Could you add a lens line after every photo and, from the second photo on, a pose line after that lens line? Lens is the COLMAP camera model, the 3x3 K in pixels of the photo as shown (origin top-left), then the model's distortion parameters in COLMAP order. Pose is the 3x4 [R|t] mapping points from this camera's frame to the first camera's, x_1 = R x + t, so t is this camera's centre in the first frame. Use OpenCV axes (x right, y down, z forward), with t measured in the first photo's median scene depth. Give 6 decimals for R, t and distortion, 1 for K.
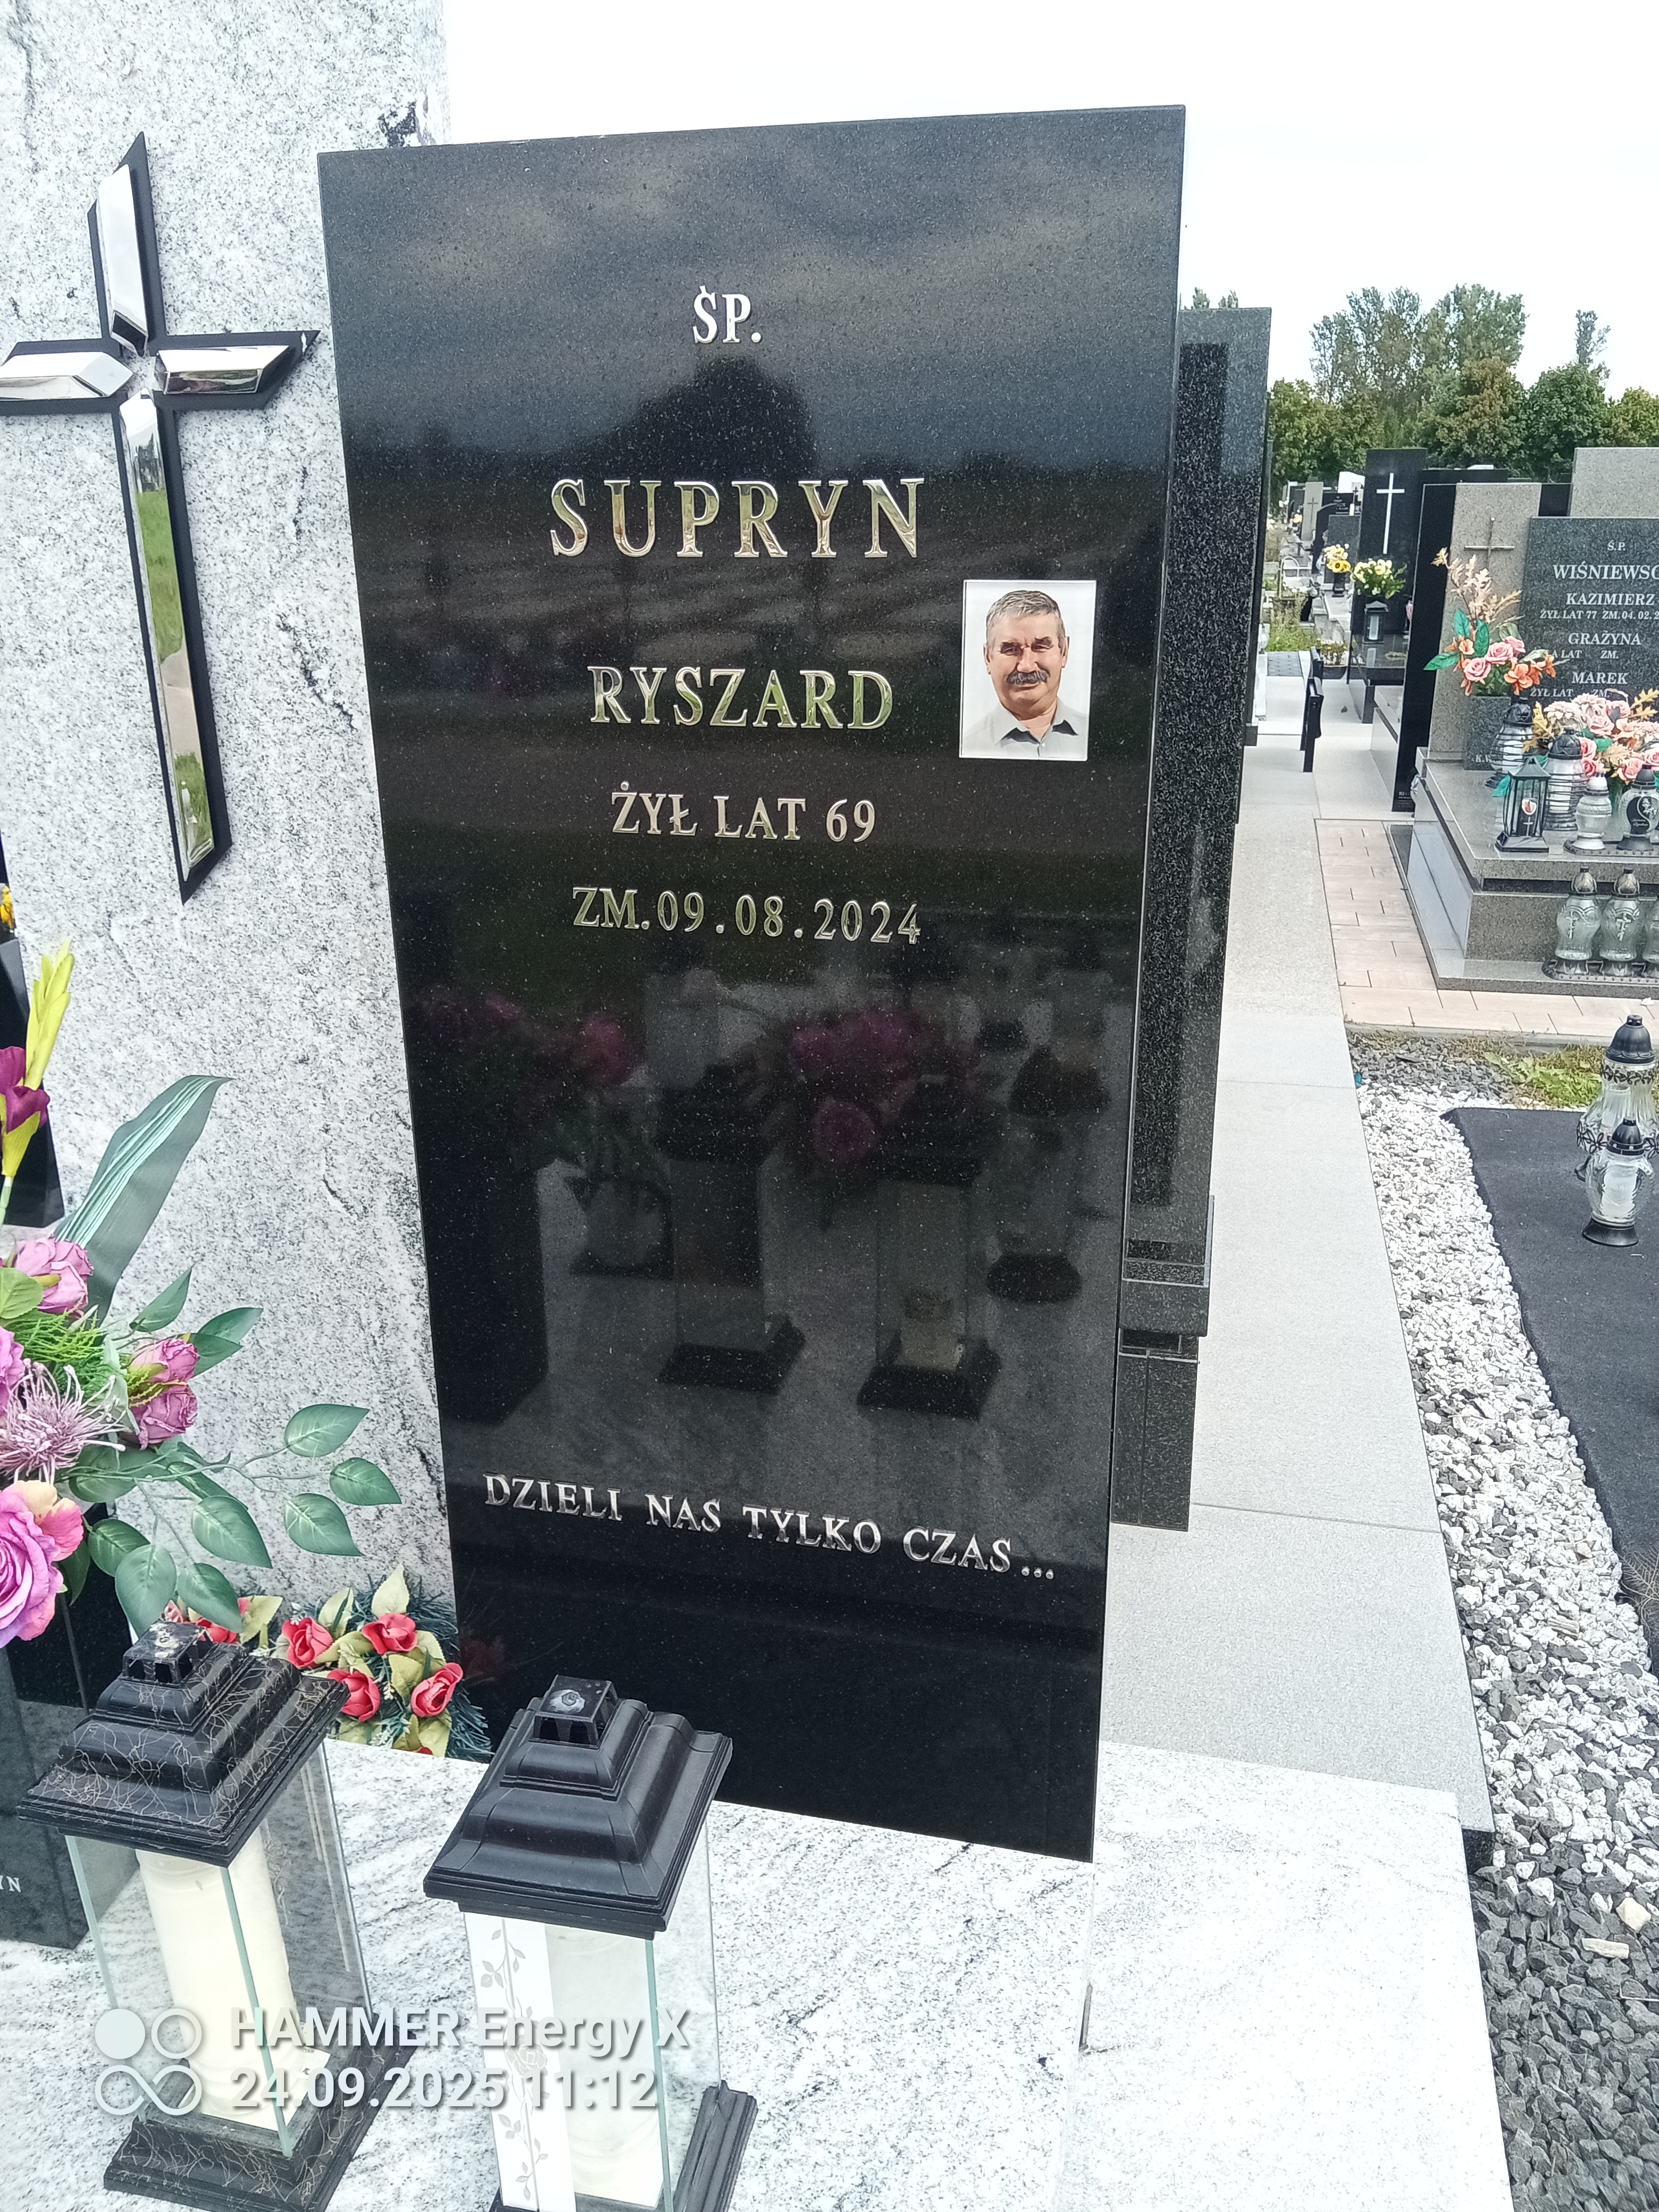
lens RADIAL K [[1719.3, 0, 829.5], [0, 1719.3, 1106.0], [0, 0, 1]] dist [0.118249, -0.219452]
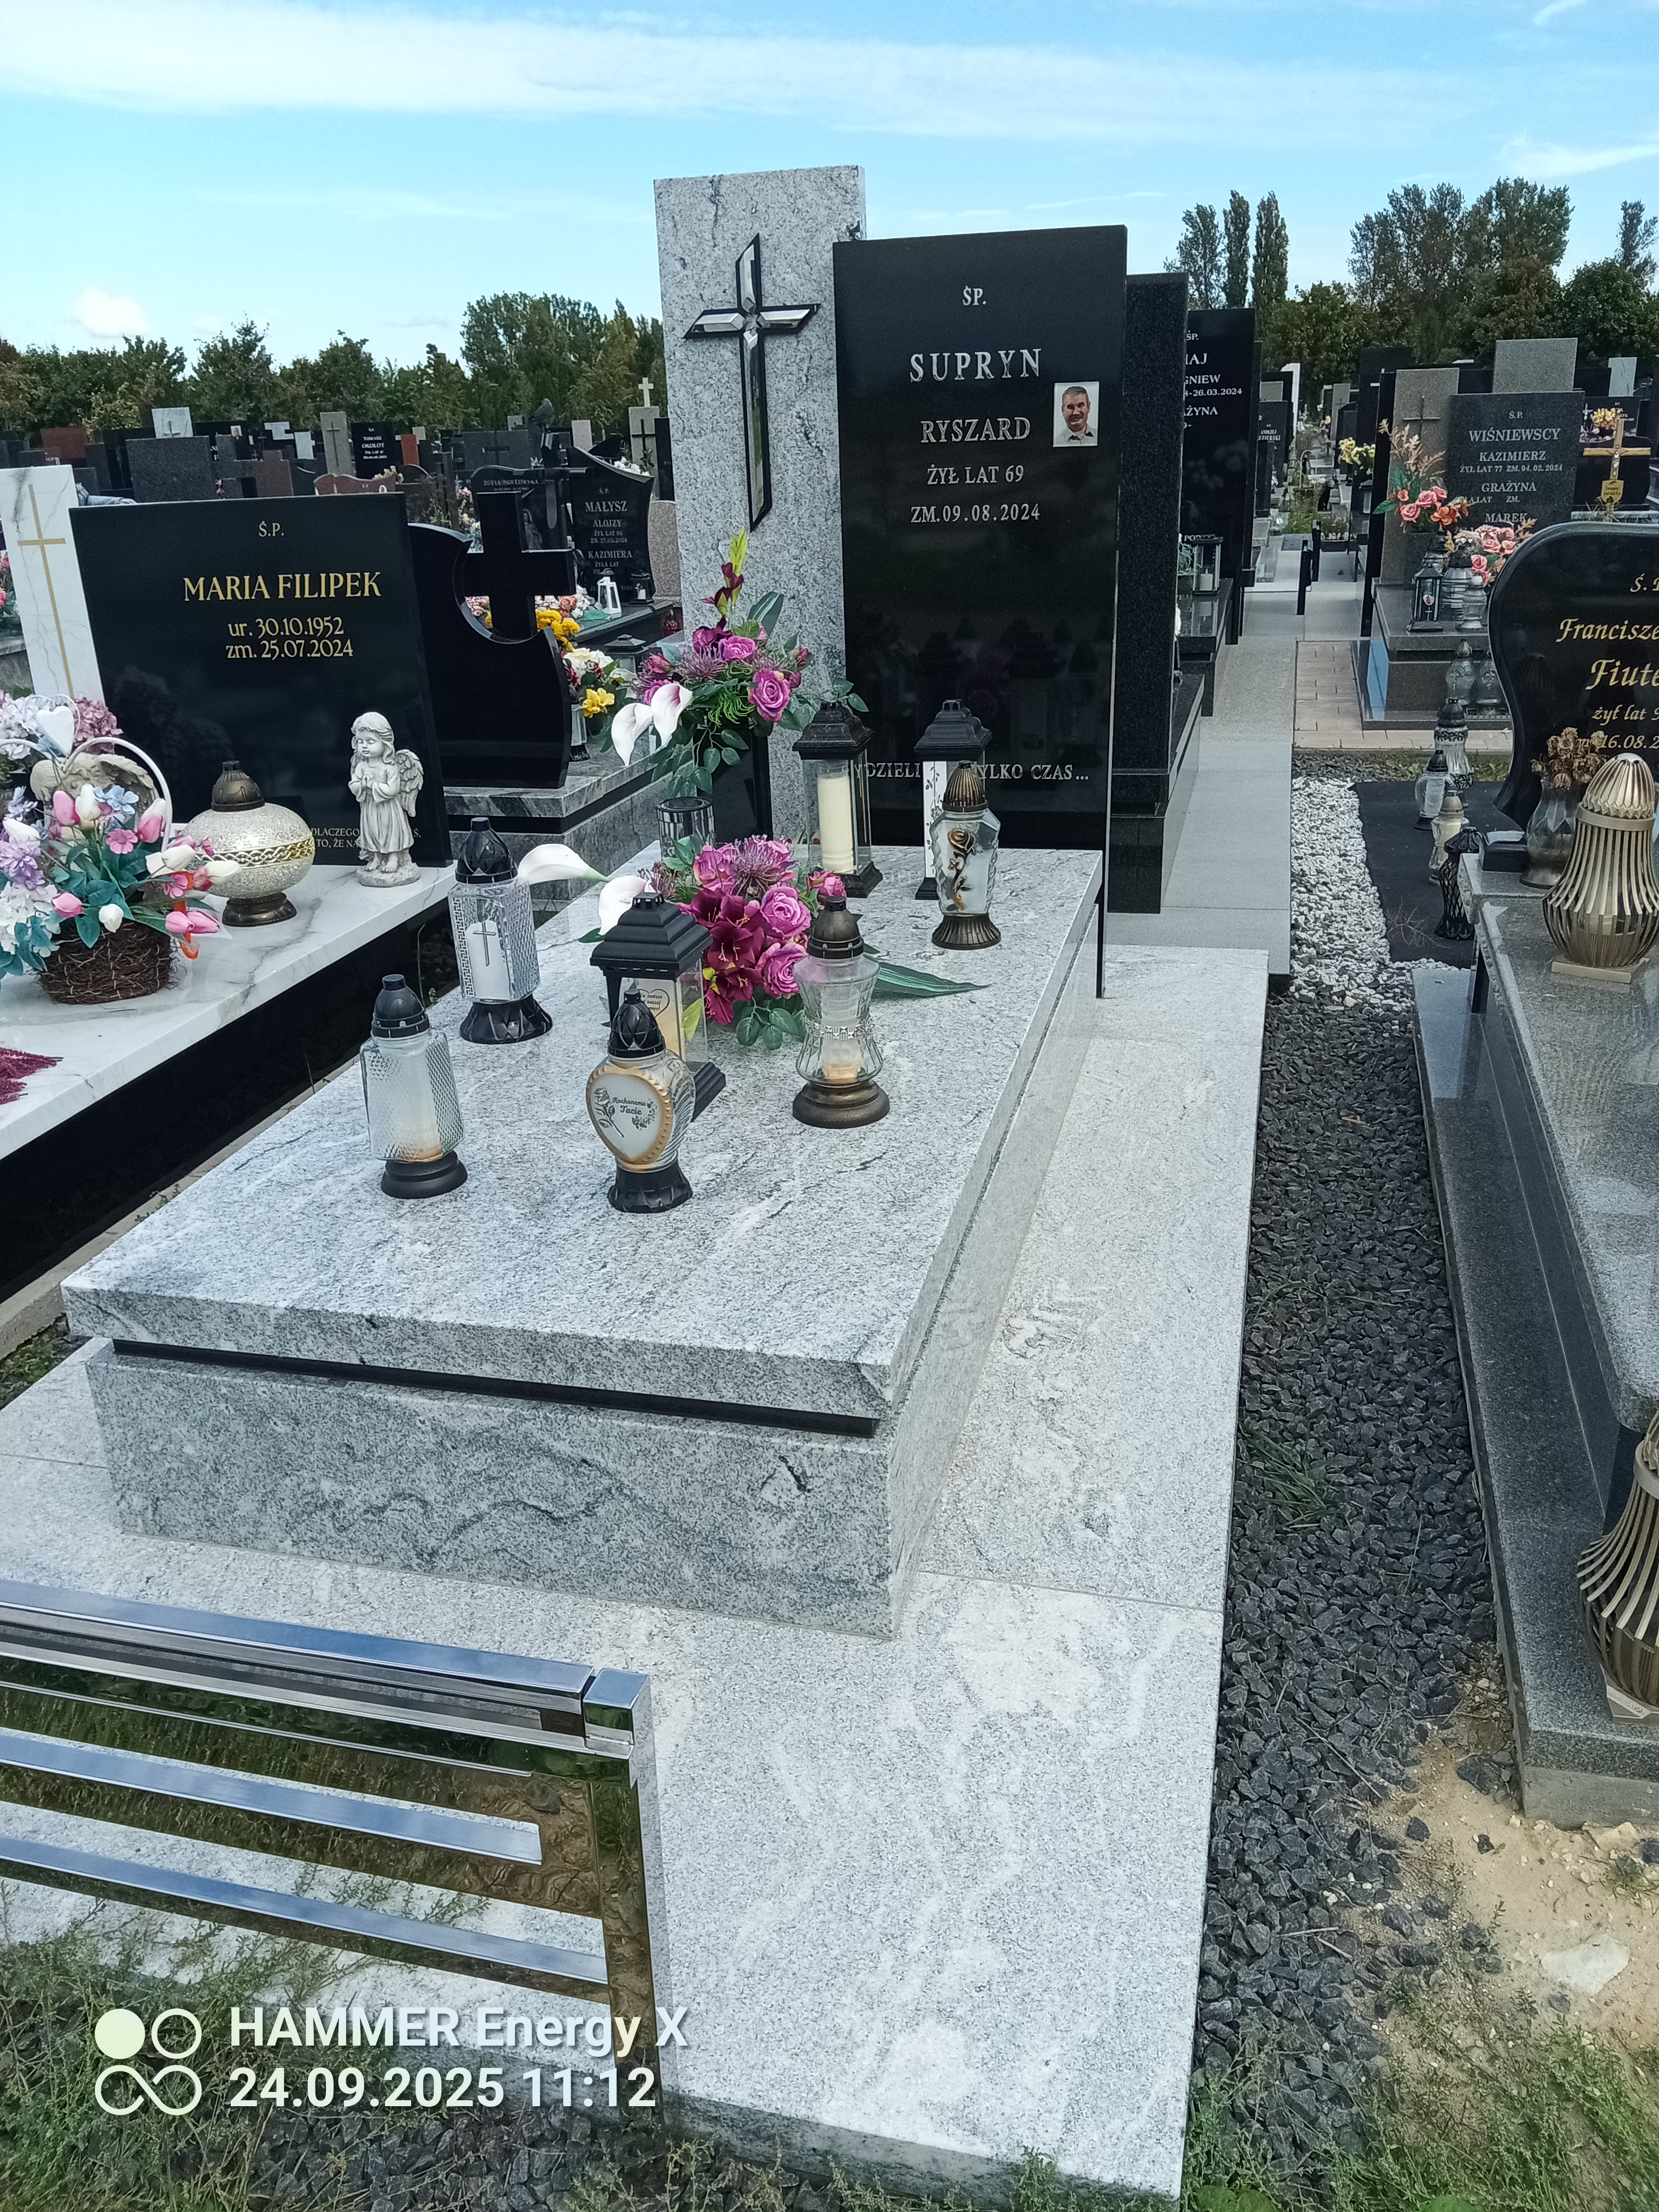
lens RADIAL K [[1734.1, 0, 839.1], [0, 1734.1, 1174.1], [0, 0, 1]] dist [0.055914, -0.107683]
pose [[0.999477, -0.022259, -0.023467, -0.054973], [0.023868, 0.997215, 0.070665, 0.181134], [0.021828, -0.071188, 0.997224, -0.456798]]
